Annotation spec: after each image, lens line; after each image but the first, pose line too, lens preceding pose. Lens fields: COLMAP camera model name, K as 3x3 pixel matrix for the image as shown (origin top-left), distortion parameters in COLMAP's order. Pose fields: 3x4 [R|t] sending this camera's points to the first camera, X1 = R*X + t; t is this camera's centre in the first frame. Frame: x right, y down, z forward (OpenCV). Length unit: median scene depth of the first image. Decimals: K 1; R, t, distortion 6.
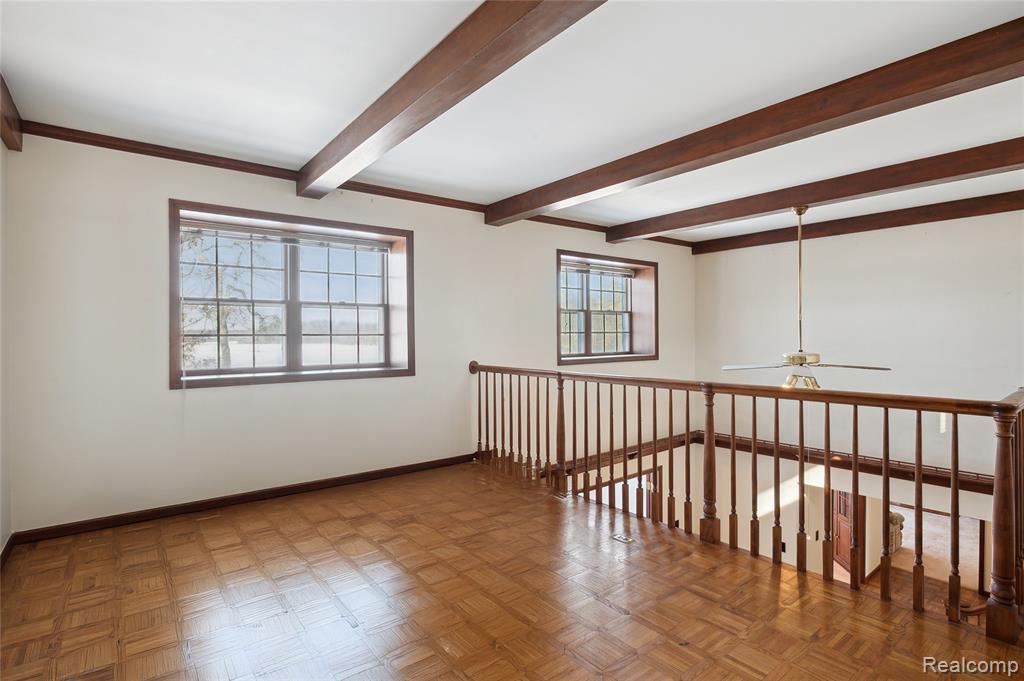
lens RADIAL K [[500.5, 0, 509.7], [0, 500.5, 336.1], [0, 0, 1]] dist [-0.015859, 0.001255]
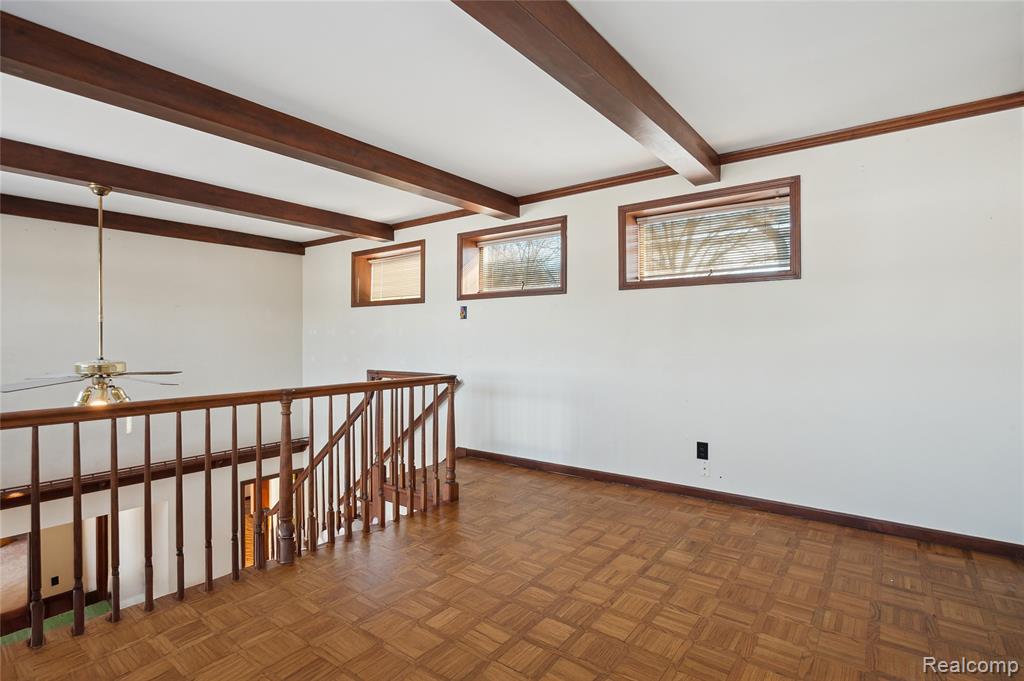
lens RADIAL K [[500.5, 0, 509.7], [0, 500.5, 336.1], [0, 0, 1]] dist [-0.015859, 0.001255]
pose [[-0.259284, 0.008936, 0.965760, -0.410904], [0.009374, 0.999933, -0.006736, 0.003951], [-0.965756, 0.007307, -0.259350, 0.577035]]
